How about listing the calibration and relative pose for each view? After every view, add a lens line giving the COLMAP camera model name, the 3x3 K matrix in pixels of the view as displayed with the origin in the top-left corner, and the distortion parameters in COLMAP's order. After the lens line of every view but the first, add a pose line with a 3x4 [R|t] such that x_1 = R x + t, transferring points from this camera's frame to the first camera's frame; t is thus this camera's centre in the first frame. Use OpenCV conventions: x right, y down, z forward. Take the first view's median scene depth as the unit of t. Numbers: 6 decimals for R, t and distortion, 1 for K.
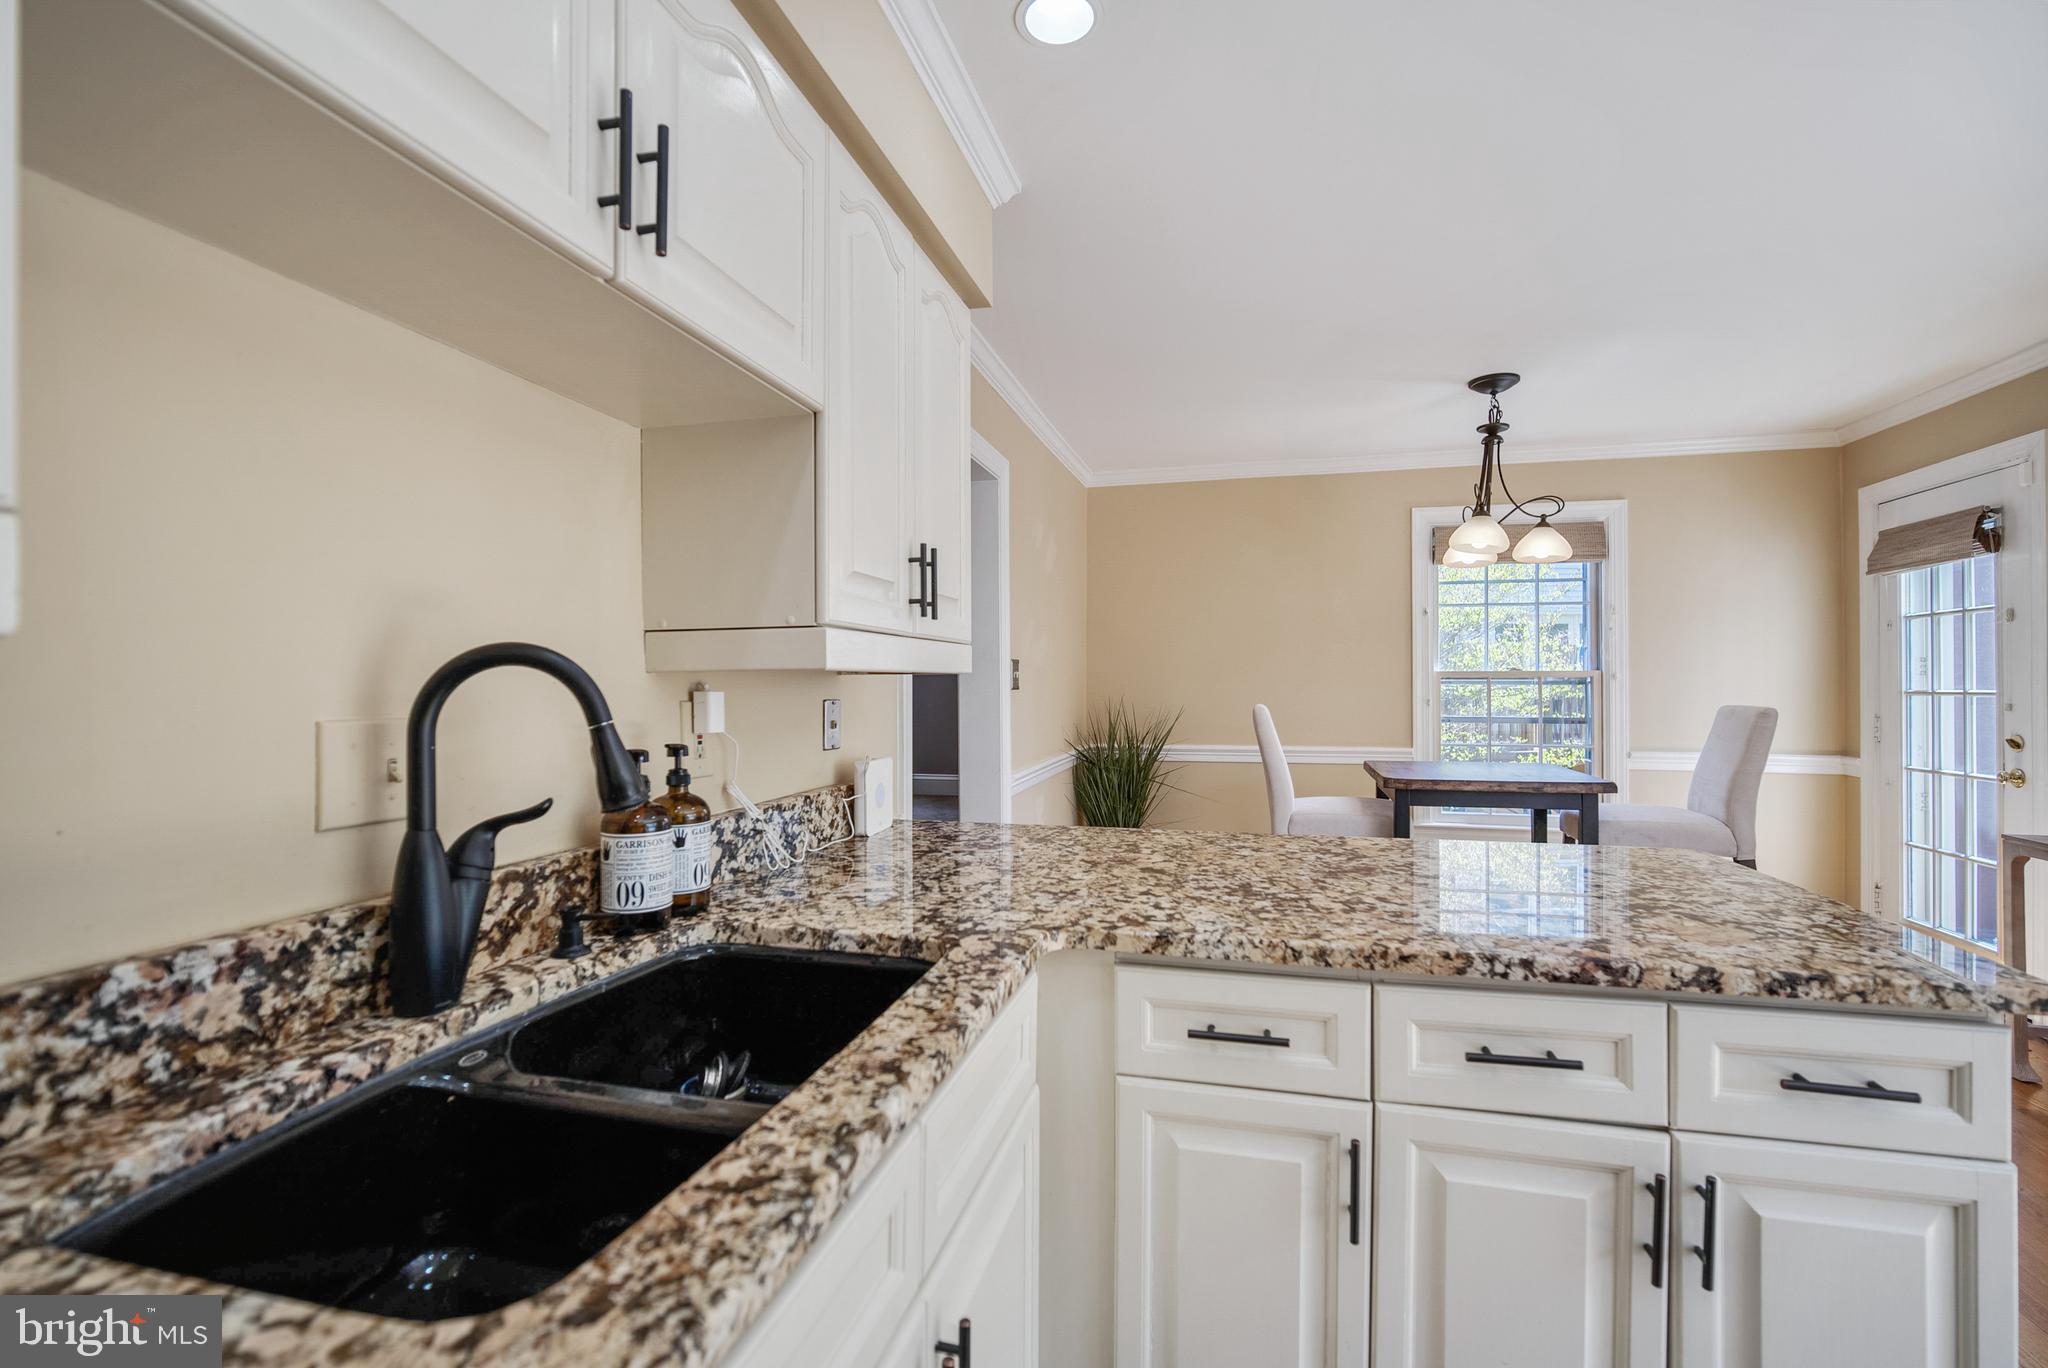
lens RADIAL K [[896.3, 0, 1041.0], [0, 896.3, 681.9], [0, 0, 1]] dist [-0.012871, 0.002920]
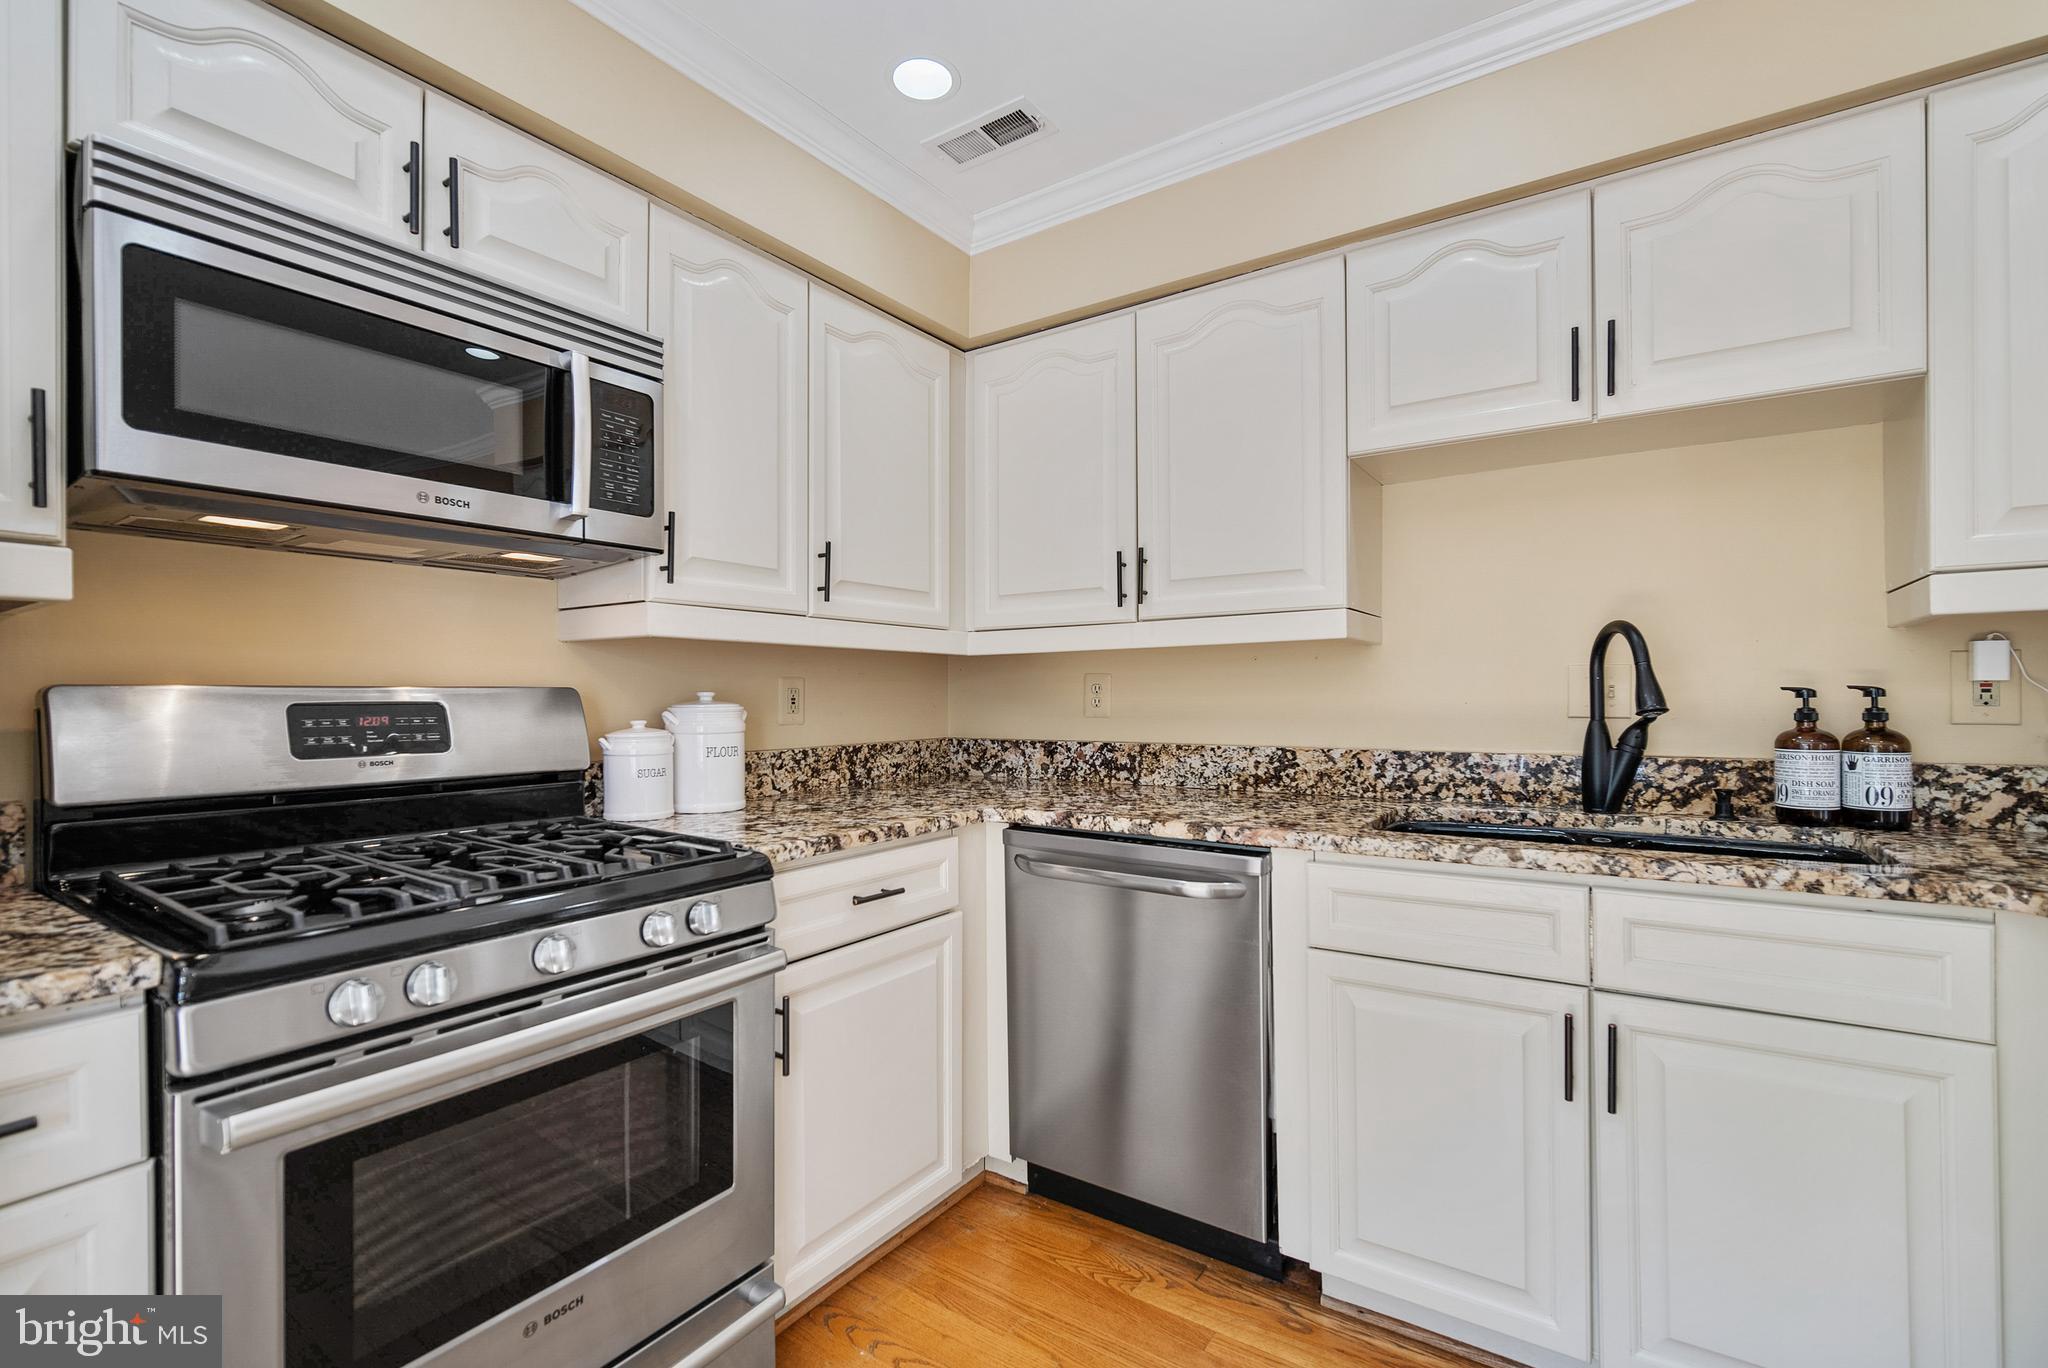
lens RADIAL K [[896.3, 0, 1013.3], [0, 896.3, 702.0], [0, 0, 1]] dist [-0.012871, 0.002920]
pose [[-0.357421, 0.012606, -0.933858, 1.637092], [0.013215, 0.999877, 0.008440, 0.094882], [0.933850, -0.009324, -0.357543, 0.517181]]
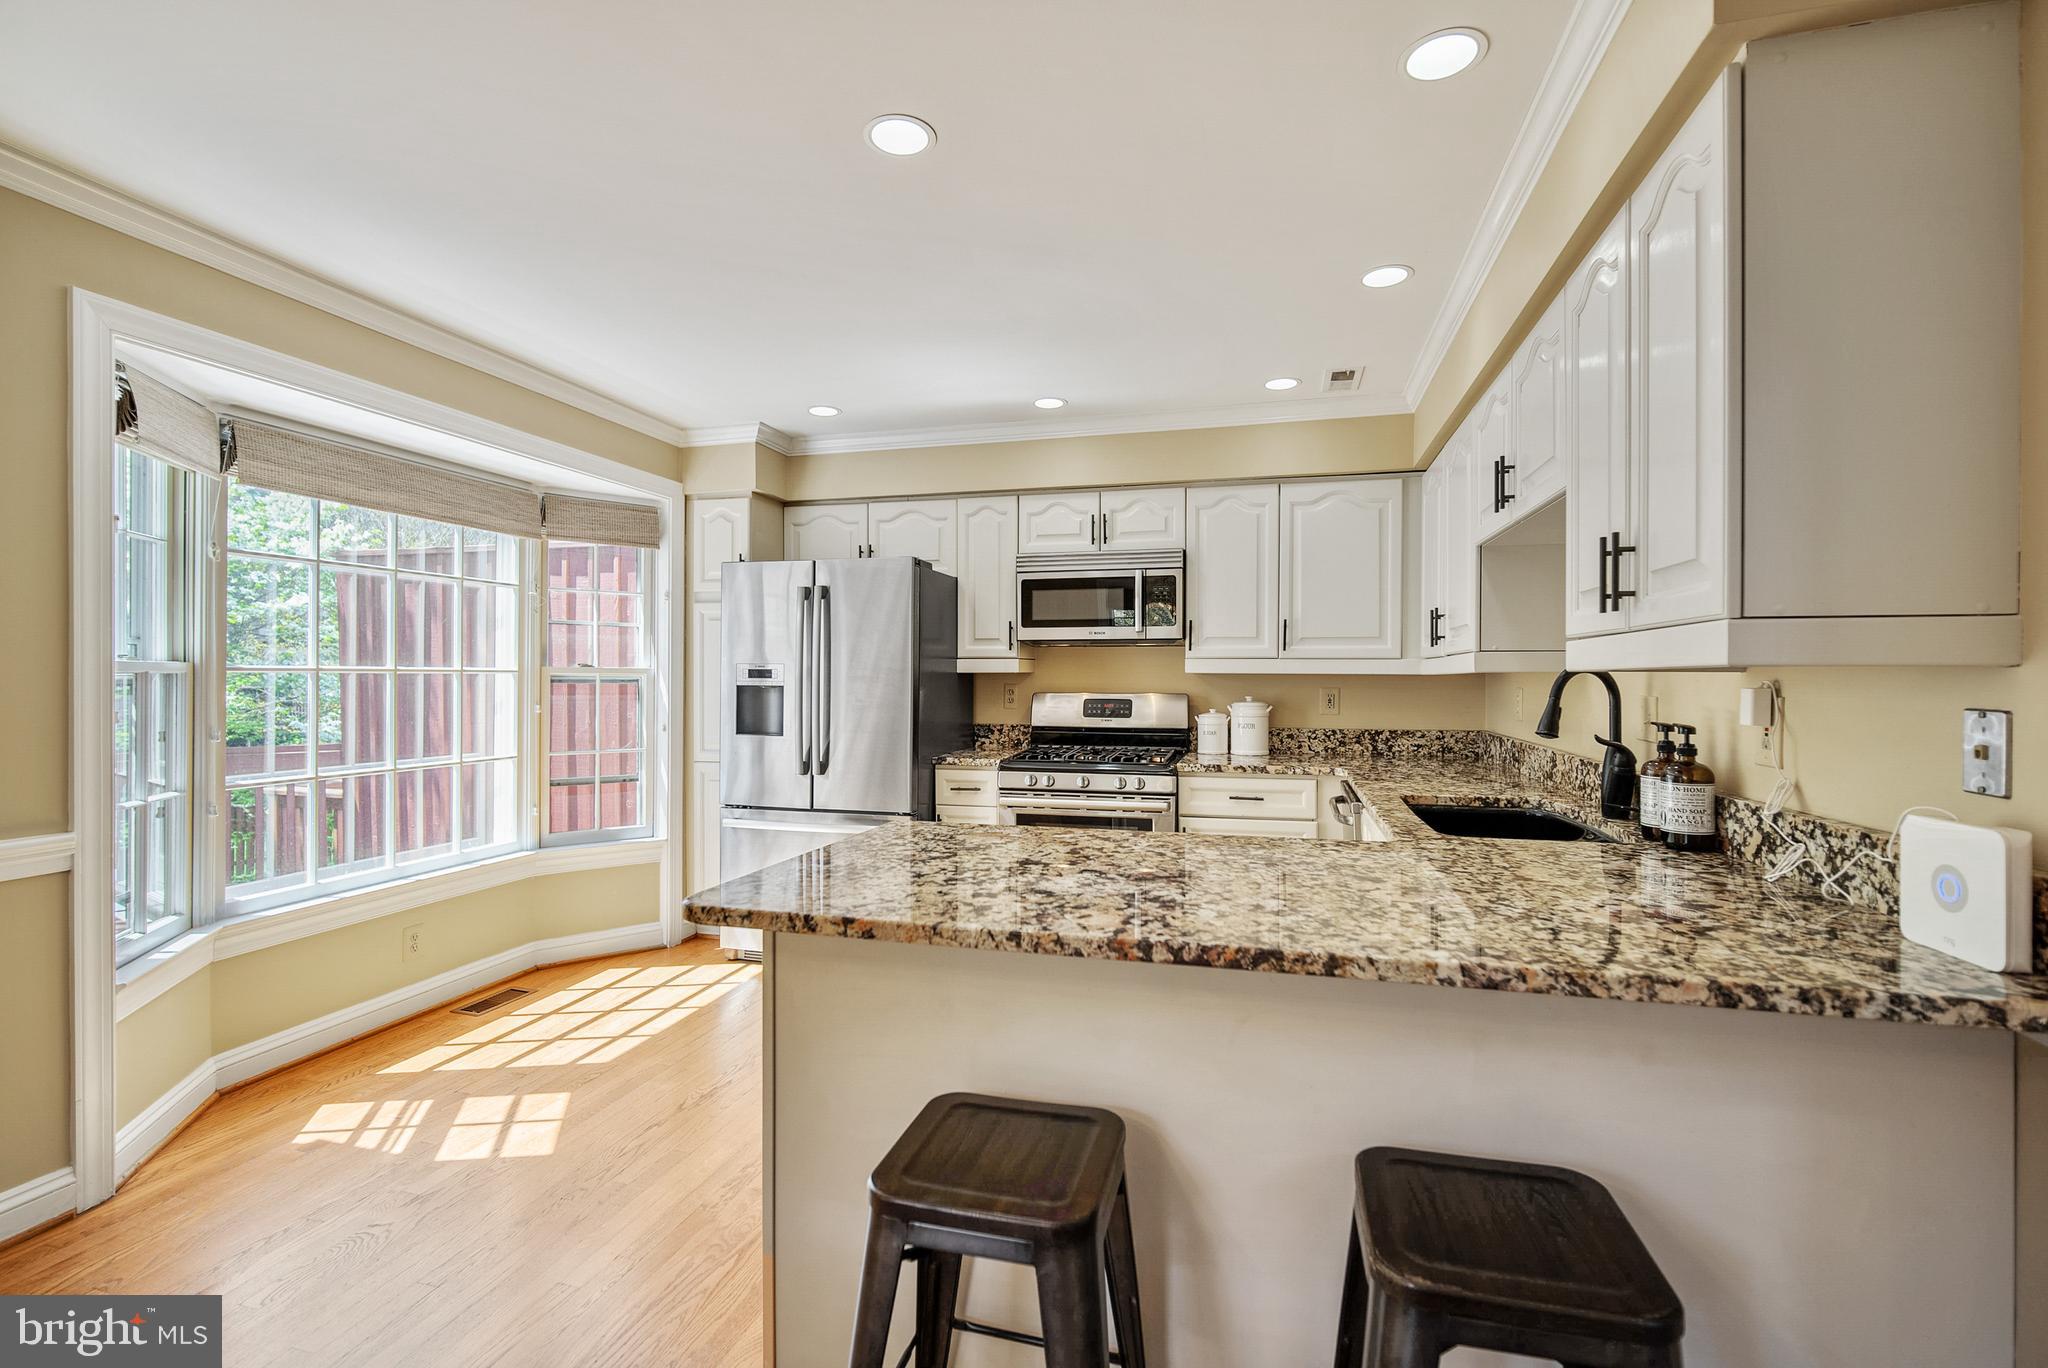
lens RADIAL K [[896.3, 0, 1023.6], [0, 896.3, 678.5], [0, 0, 1]] dist [-0.012871, 0.002920]
pose [[-0.999636, 0.003431, 0.026772, 0.849069], [0.003384, 0.999993, -0.001816, -0.005443], [-0.026778, -0.001725, -0.999640, 3.527469]]
